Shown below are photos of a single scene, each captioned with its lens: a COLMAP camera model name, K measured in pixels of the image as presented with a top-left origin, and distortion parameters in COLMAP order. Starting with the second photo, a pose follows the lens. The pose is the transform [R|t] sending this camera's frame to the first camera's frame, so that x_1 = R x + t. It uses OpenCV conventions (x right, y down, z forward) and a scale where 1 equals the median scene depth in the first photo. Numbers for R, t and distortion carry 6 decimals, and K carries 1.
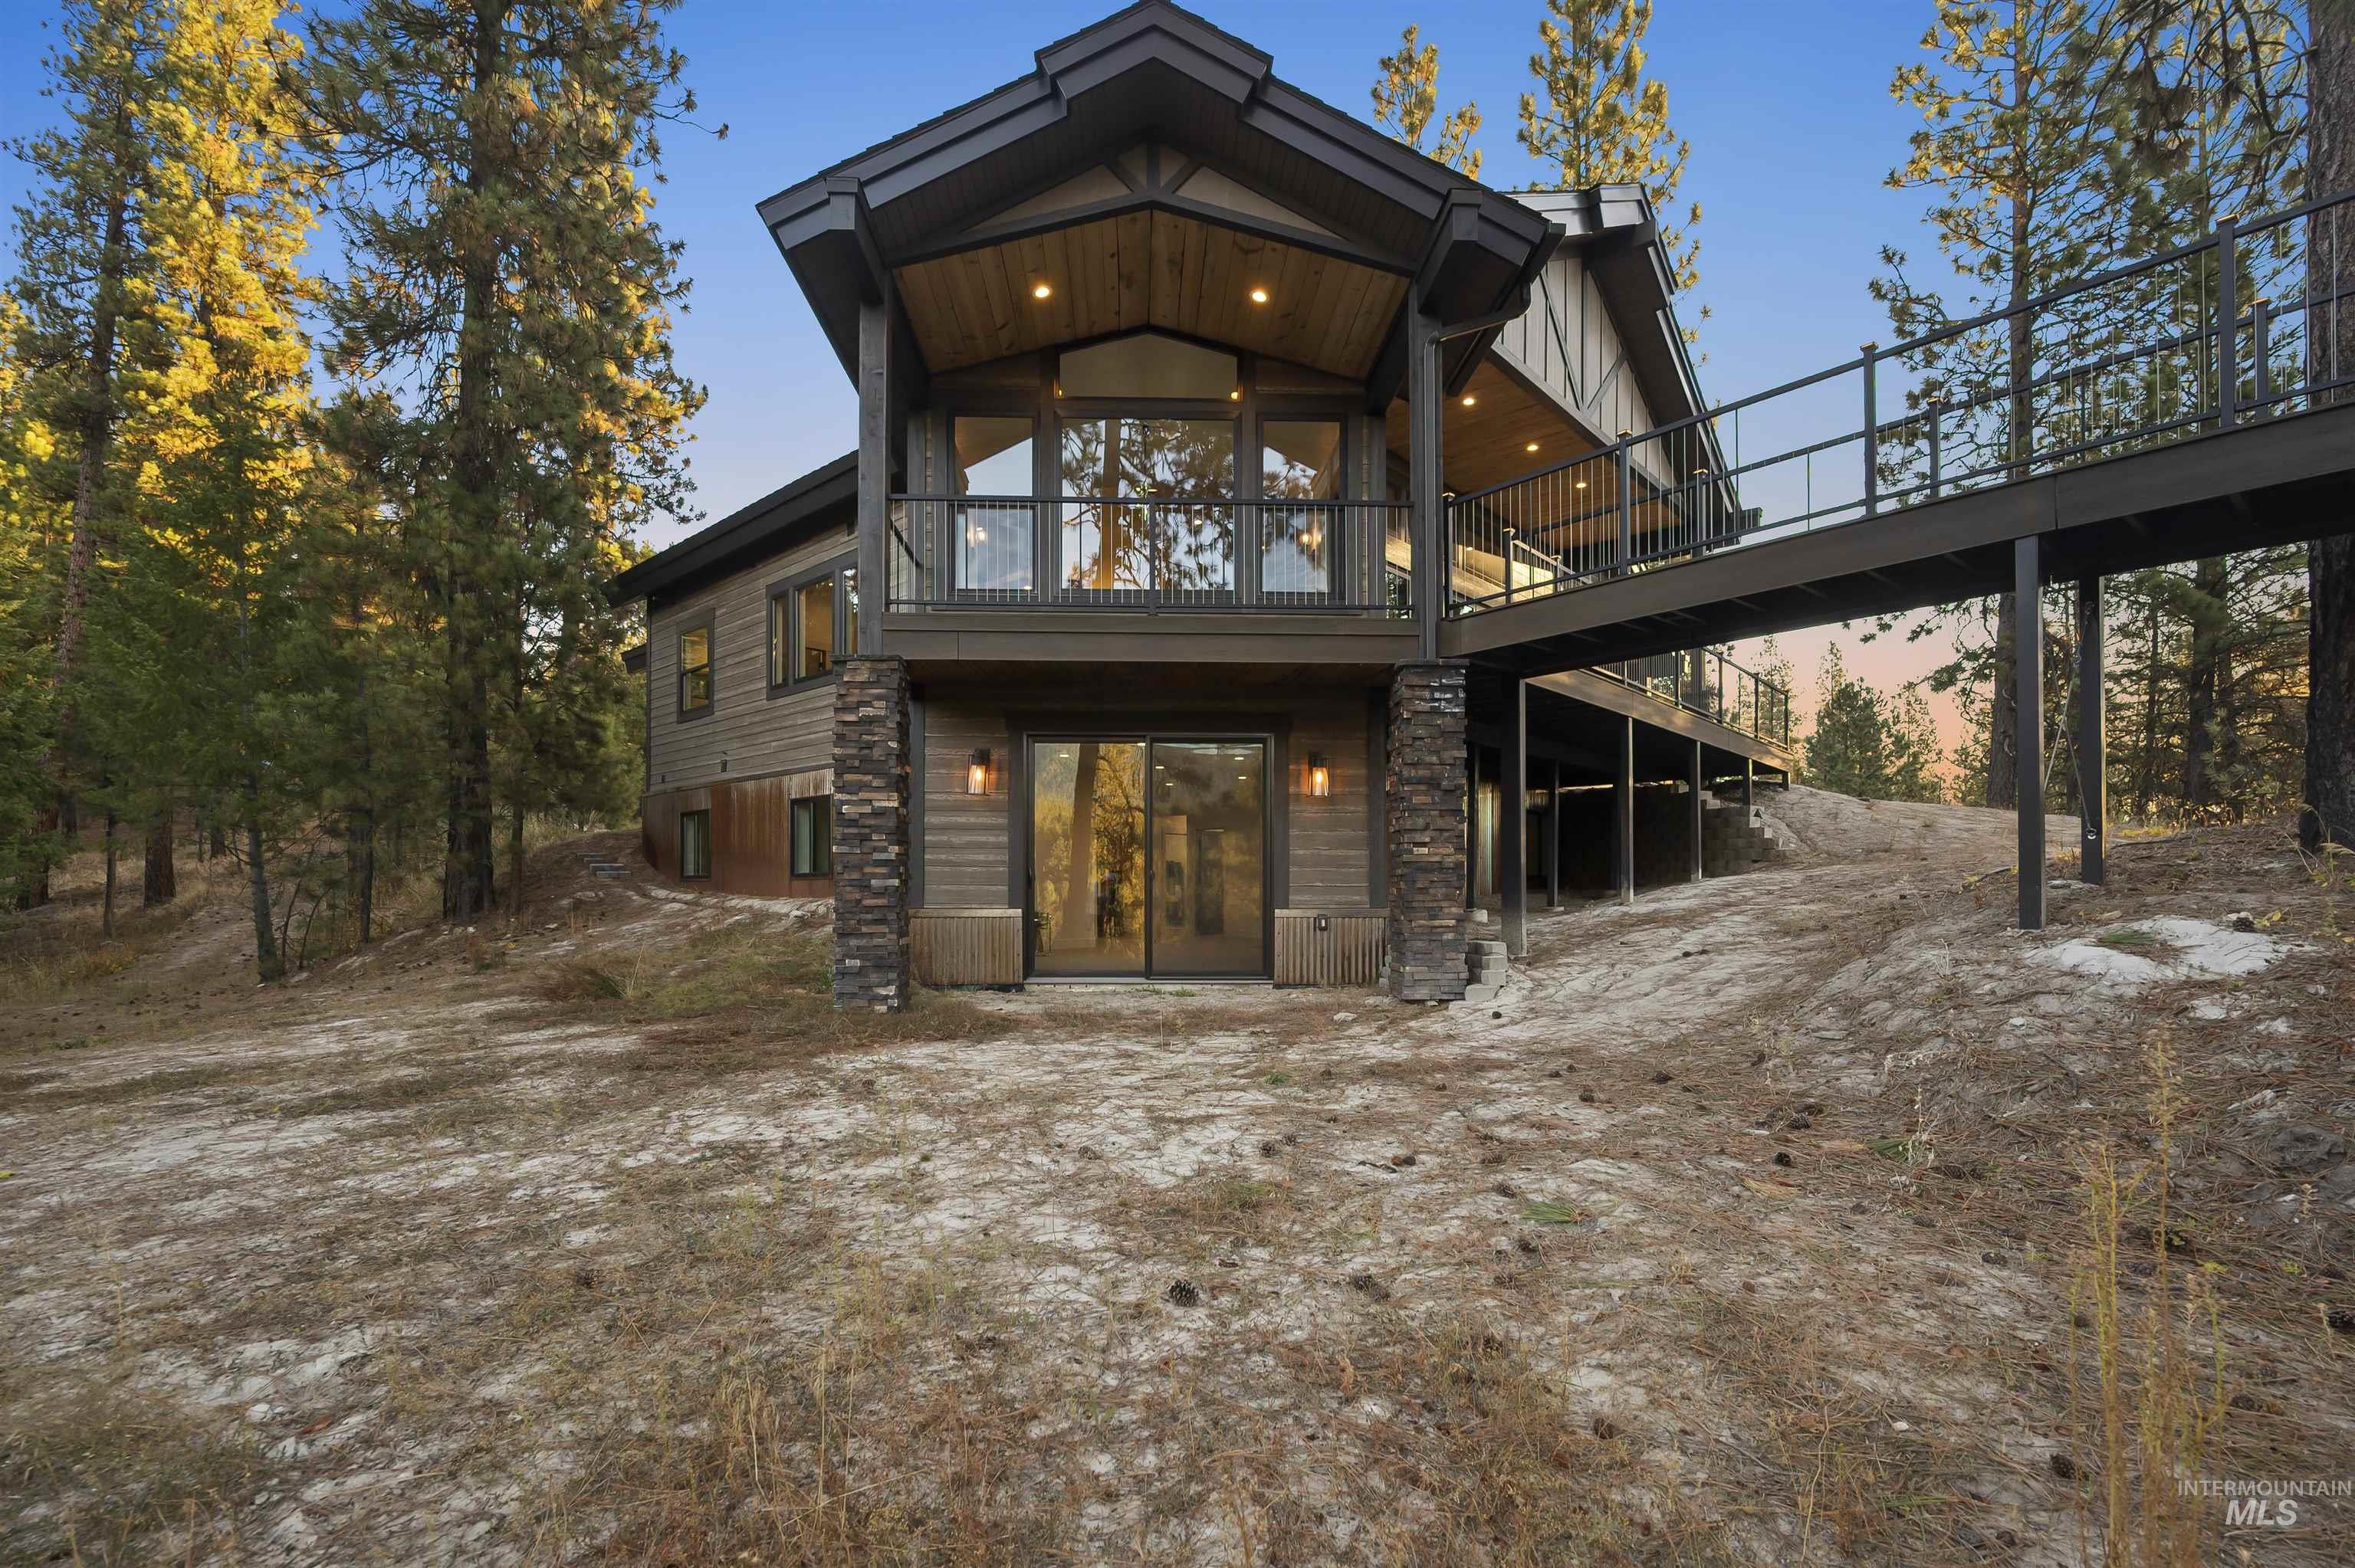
lens RADIAL K [[1055.2, 0, 1178.2], [0, 1055.2, 883.2], [0, 0, 1]] dist [-0.003945, -0.000727]
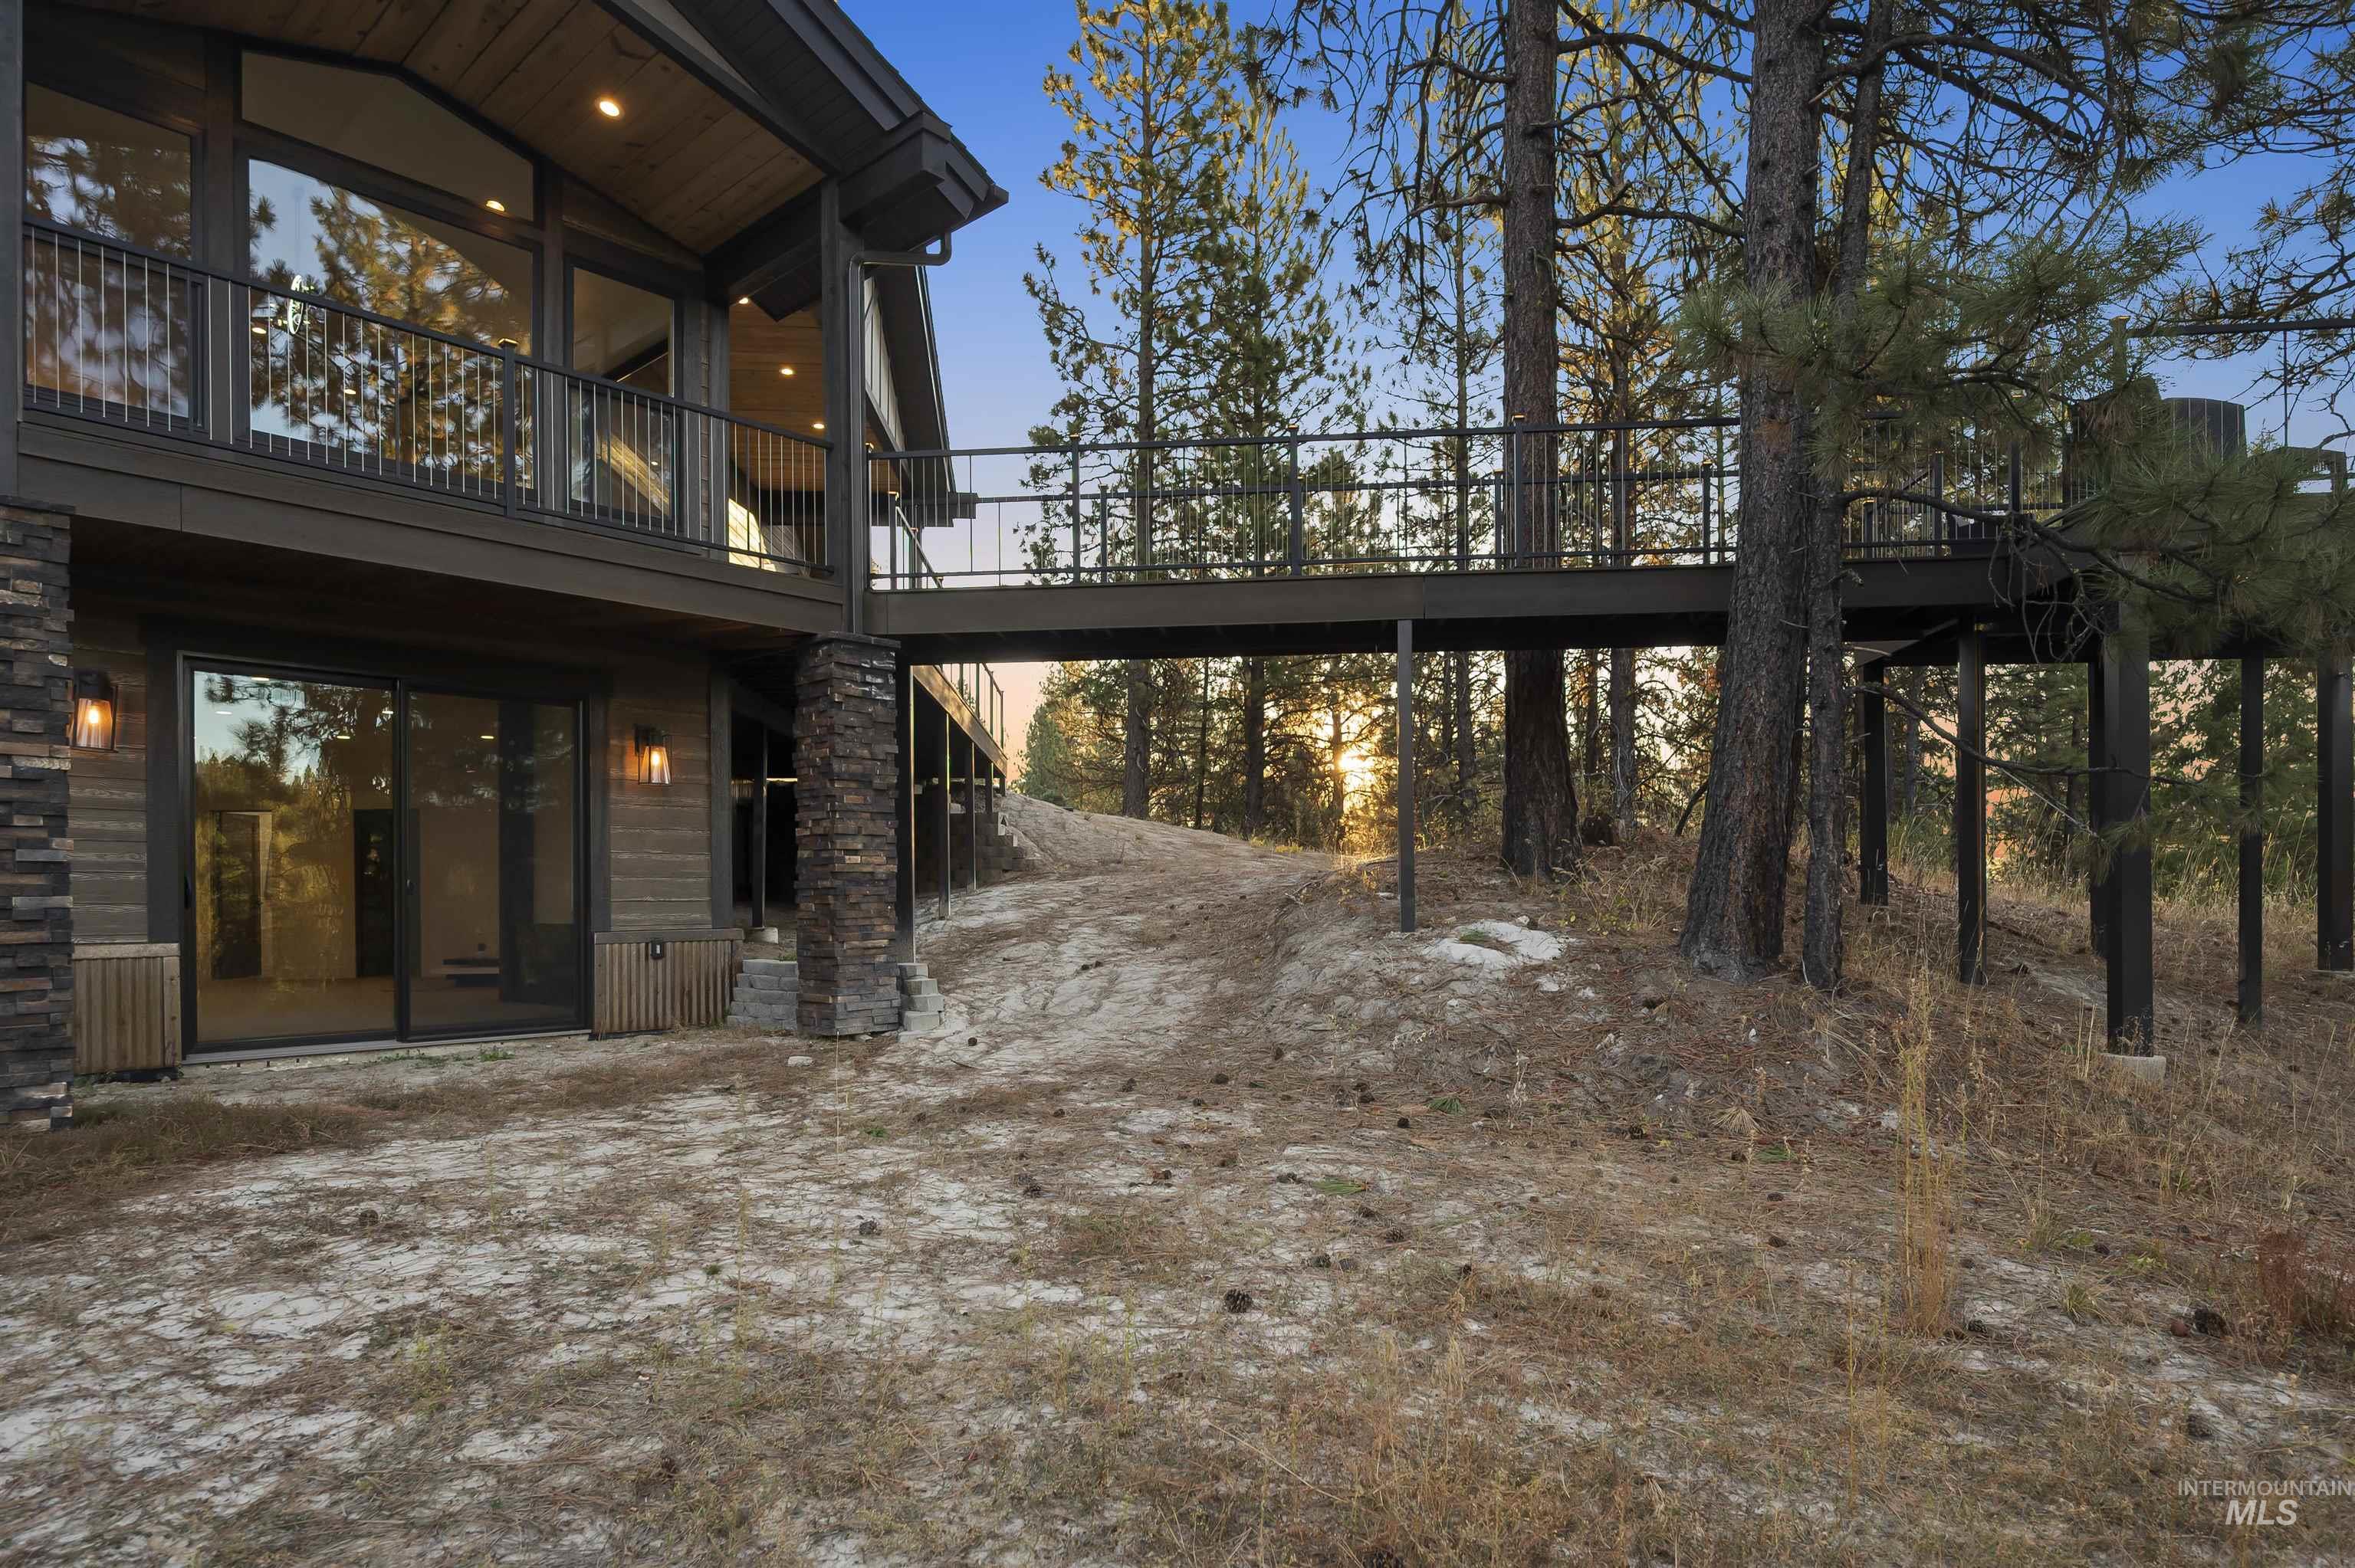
lens RADIAL K [[1379.1, 0, 1178.0], [0, 1379.1, 897.9], [0, 0, 1]] dist [-0.002208, -0.000499]
pose [[0.686259, -0.006469, 0.727329, -0.617104], [0.002721, 0.999976, 0.006326, -0.009141], [-0.727353, -0.002362, 0.686260, 0.070825]]
